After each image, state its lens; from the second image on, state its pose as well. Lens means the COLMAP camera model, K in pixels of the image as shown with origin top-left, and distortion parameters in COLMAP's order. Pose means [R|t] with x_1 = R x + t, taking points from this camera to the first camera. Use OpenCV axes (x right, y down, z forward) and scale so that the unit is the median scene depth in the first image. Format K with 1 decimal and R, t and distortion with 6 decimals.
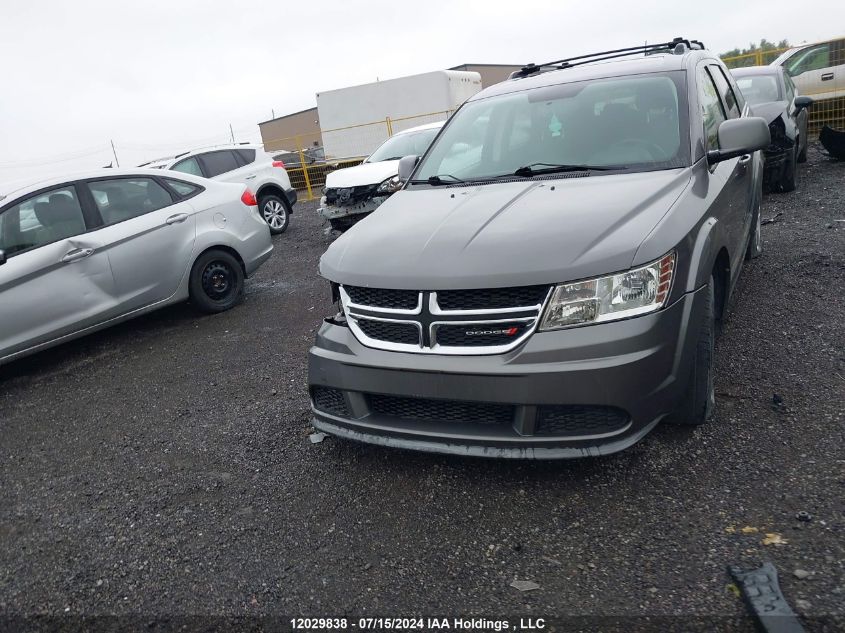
lens RADIAL K [[620.1, 0, 404.9], [0, 620.1, 300.8], [0, 0, 1]] dist [0.062201, -0.077820]
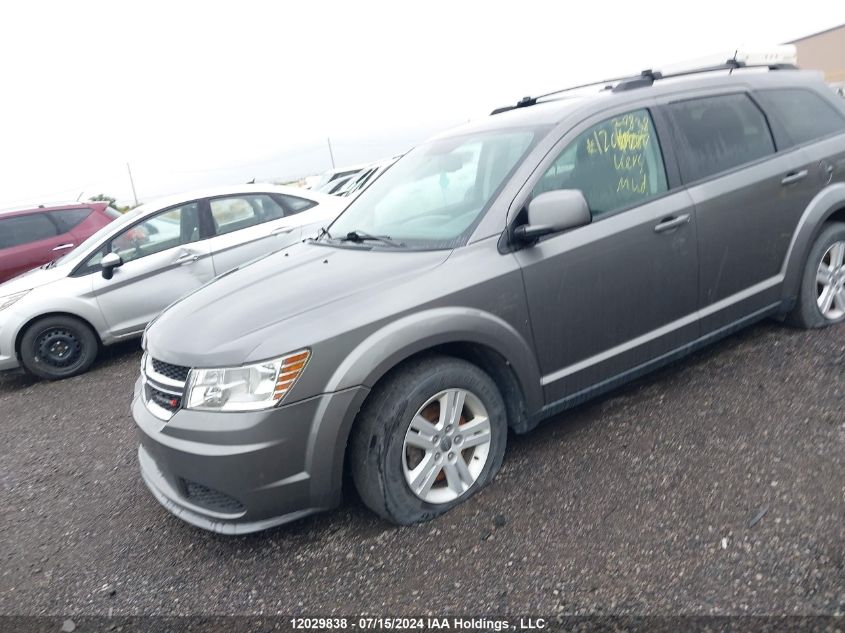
lens RADIAL K [[620.1, 0, 404.9], [0, 620.1, 300.8], [0, 0, 1]] dist [0.062201, -0.077820]
pose [[0.892689, 0.108137, -0.437507, 0.414677], [-0.097445, 0.994136, 0.046890, -0.091343], [0.440011, 0.000775, 0.897992, 0.076857]]
